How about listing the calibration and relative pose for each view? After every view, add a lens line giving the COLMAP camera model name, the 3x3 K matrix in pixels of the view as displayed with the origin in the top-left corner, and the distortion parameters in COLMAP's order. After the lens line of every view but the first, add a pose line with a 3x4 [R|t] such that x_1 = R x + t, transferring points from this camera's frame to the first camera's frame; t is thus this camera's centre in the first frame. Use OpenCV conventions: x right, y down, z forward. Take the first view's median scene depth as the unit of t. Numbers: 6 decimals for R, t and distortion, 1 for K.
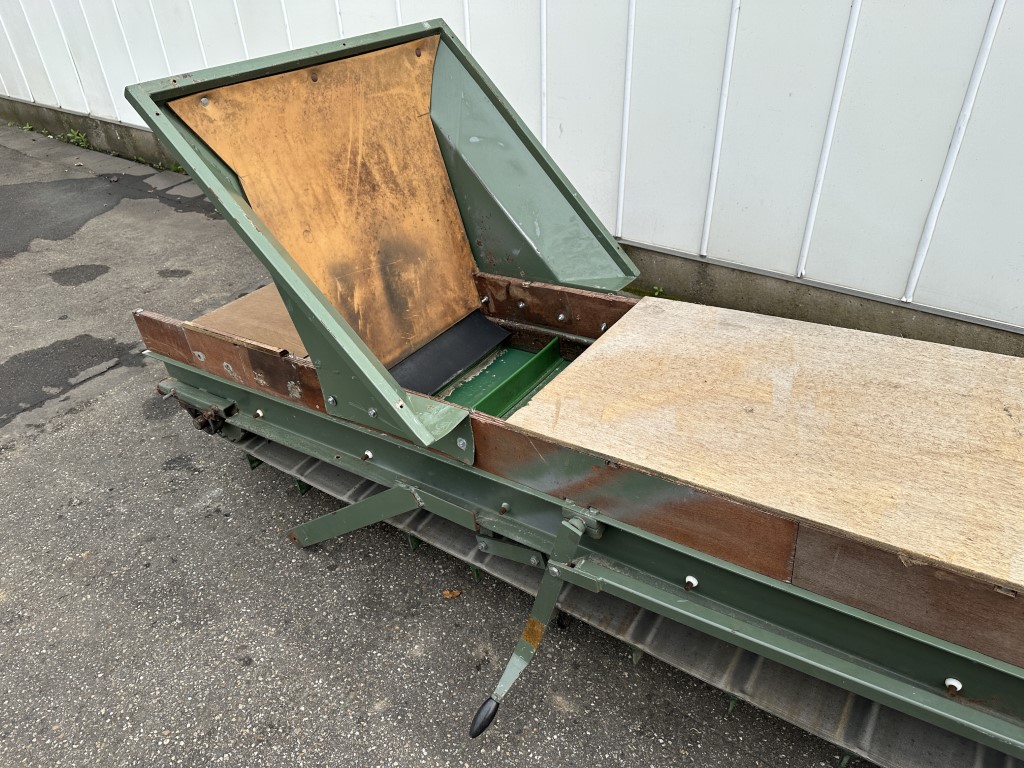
lens RADIAL K [[718.2, 0, 524.5], [0, 718.2, 389.3], [0, 0, 1]] dist [0.082207, -0.116812]
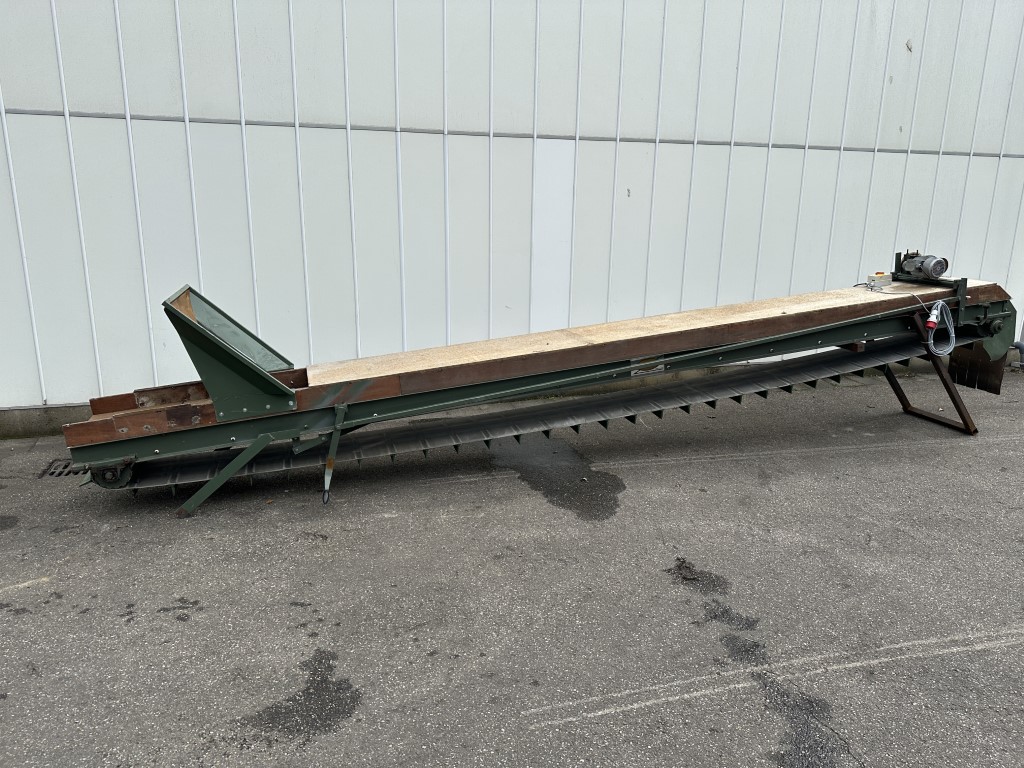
lens RADIAL K [[713.4, 0, 512.0], [0, 713.4, 384.0], [0, 0, 1]] dist [0.076253, -0.114856]
pose [[0.617718, -0.157999, 0.770364, -1.465292], [0.425969, 0.890676, -0.158890, 0.706713], [-0.661041, 0.426301, 0.617489, -1.194663]]
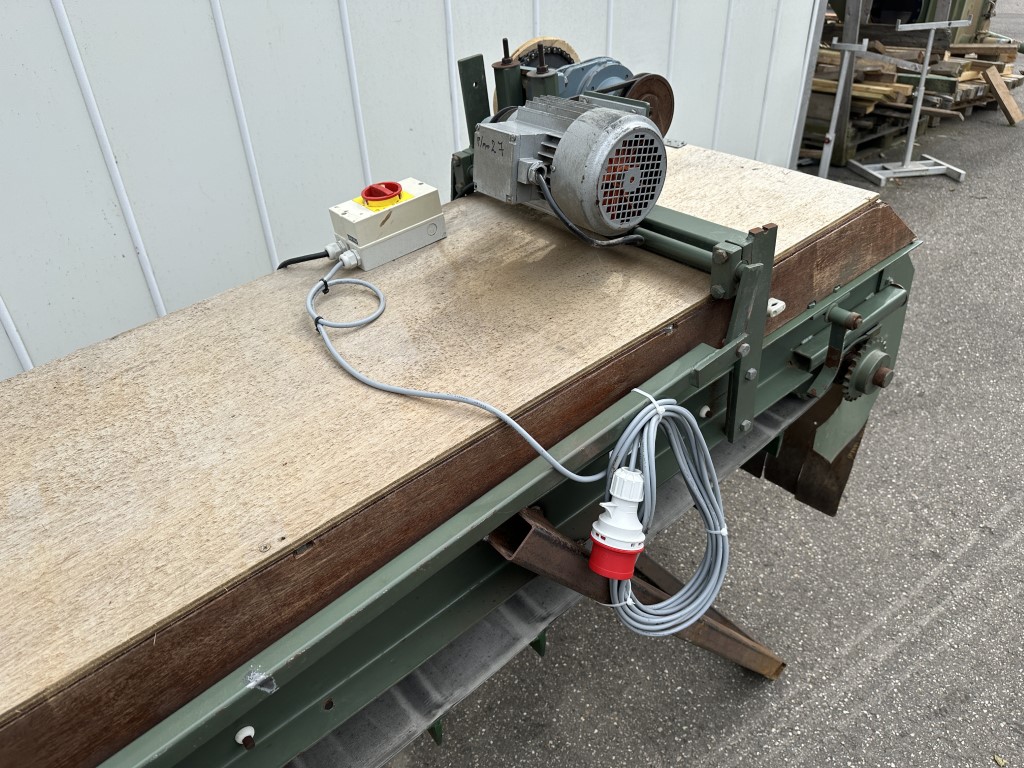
lens RADIAL K [[713.4, 0, 512.0], [0, 713.4, 384.0], [0, 0, 1]] dist [0.076253, -0.114856]
pose [[0.295329, -0.505500, 0.810710, 1.682571], [0.562359, 0.777963, 0.280223, 0.463245], [-0.772355, 0.373153, 0.514027, -0.841374]]
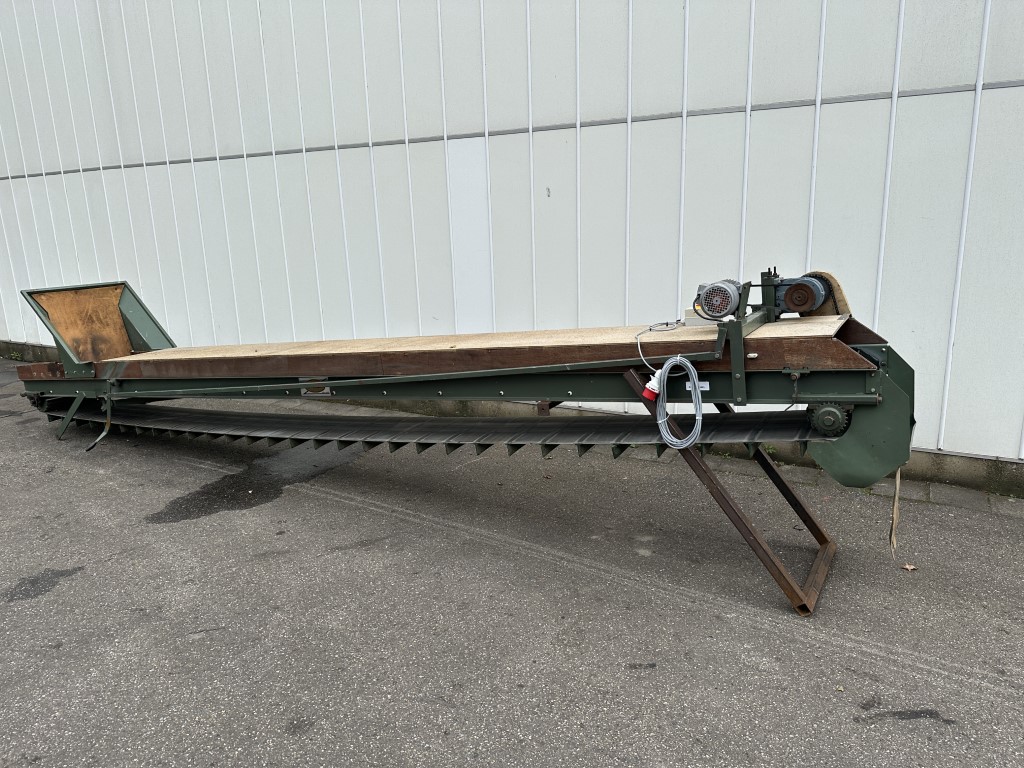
lens RADIAL K [[718.0, 0, 533.2], [0, 718.0, 383.2], [0, 0, 1]] dist [0.077081, -0.100740]
pose [[0.996641, -0.020372, 0.079323, 1.626998], [0.048551, 0.926988, -0.371937, 1.411786], [-0.065954, 0.374538, 0.924863, -2.294116]]
